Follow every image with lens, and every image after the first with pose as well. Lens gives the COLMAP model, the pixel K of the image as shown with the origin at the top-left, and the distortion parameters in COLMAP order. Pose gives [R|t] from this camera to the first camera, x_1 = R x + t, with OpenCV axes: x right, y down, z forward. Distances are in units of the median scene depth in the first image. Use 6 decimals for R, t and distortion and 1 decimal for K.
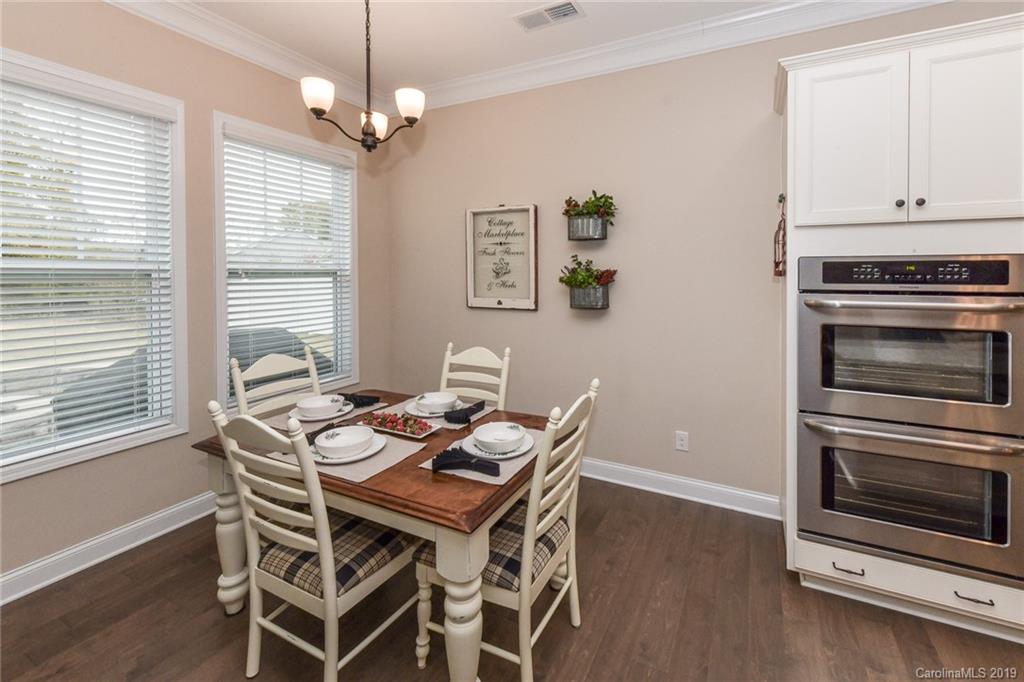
lens RADIAL K [[367.6, 0, 533.4], [0, 367.6, 272.2], [0, 0, 1]] dist [-0.000990, -0.000024]
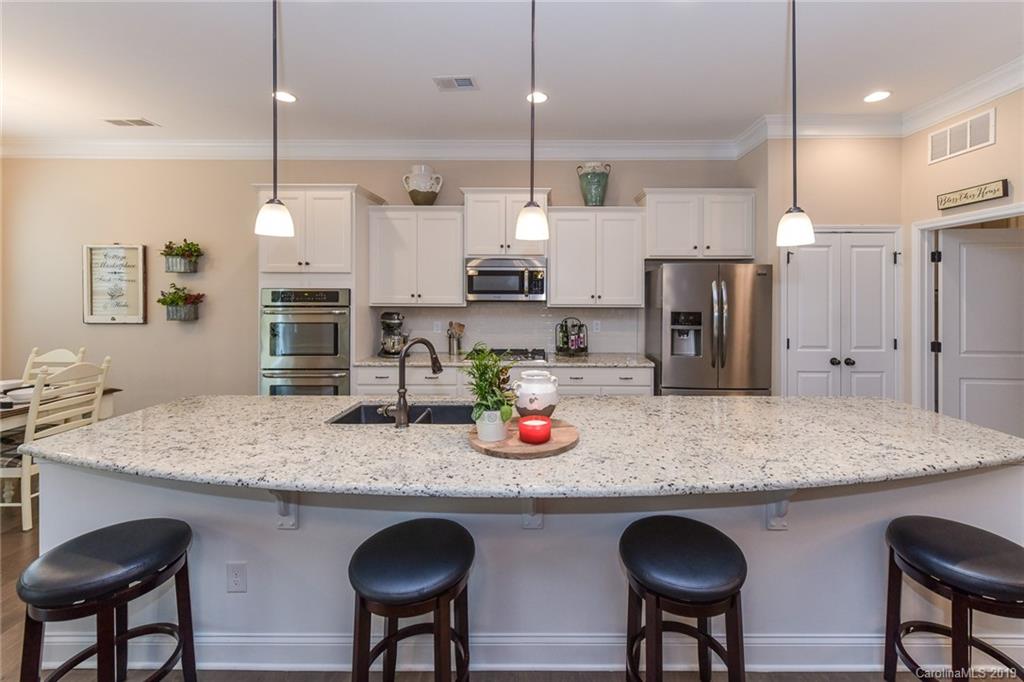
lens RADIAL K [[411.9, 0, 541.2], [0, 411.9, 293.0], [0, 0, 1]] dist [0.006444, -0.000225]
pose [[0.925272, 0.008571, 0.379207, 1.250972], [-0.006224, 0.999953, -0.007414, -0.009854], [-0.379253, 0.004500, 0.925282, -1.527099]]
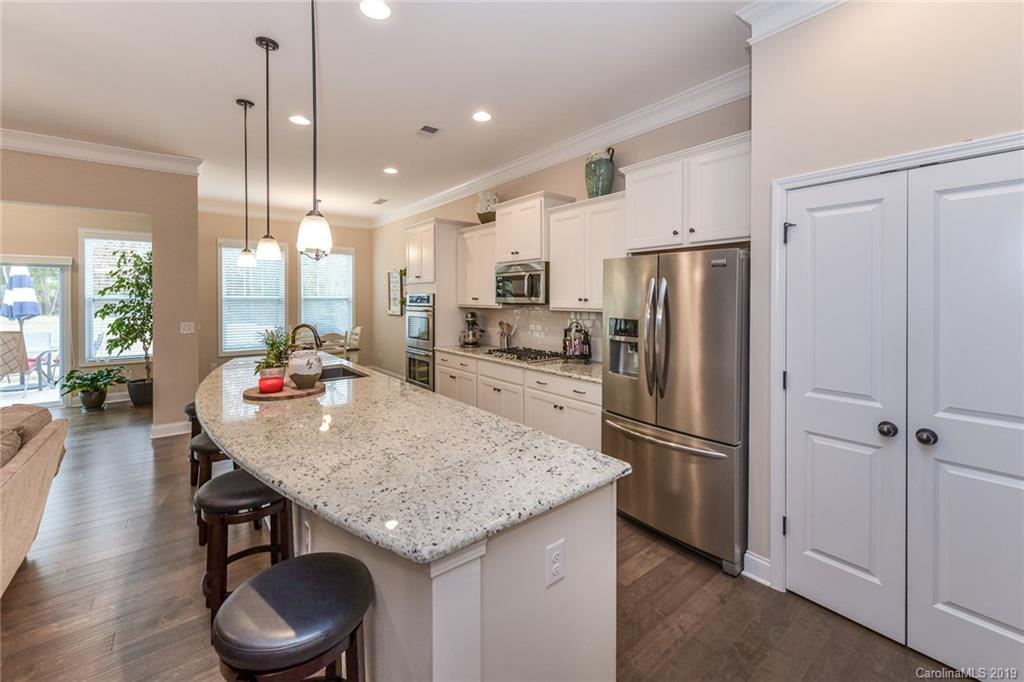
lens RADIAL K [[423.1, 0, 525.3], [0, 423.1, 301.6], [0, 0, 1]] dist [-0.000286, -0.000193]
pose [[0.880350, 0.010287, -0.474212, 3.173372], [-0.007760, 0.999943, 0.007286, -0.012472], [0.474260, -0.002734, 0.880380, -1.538421]]
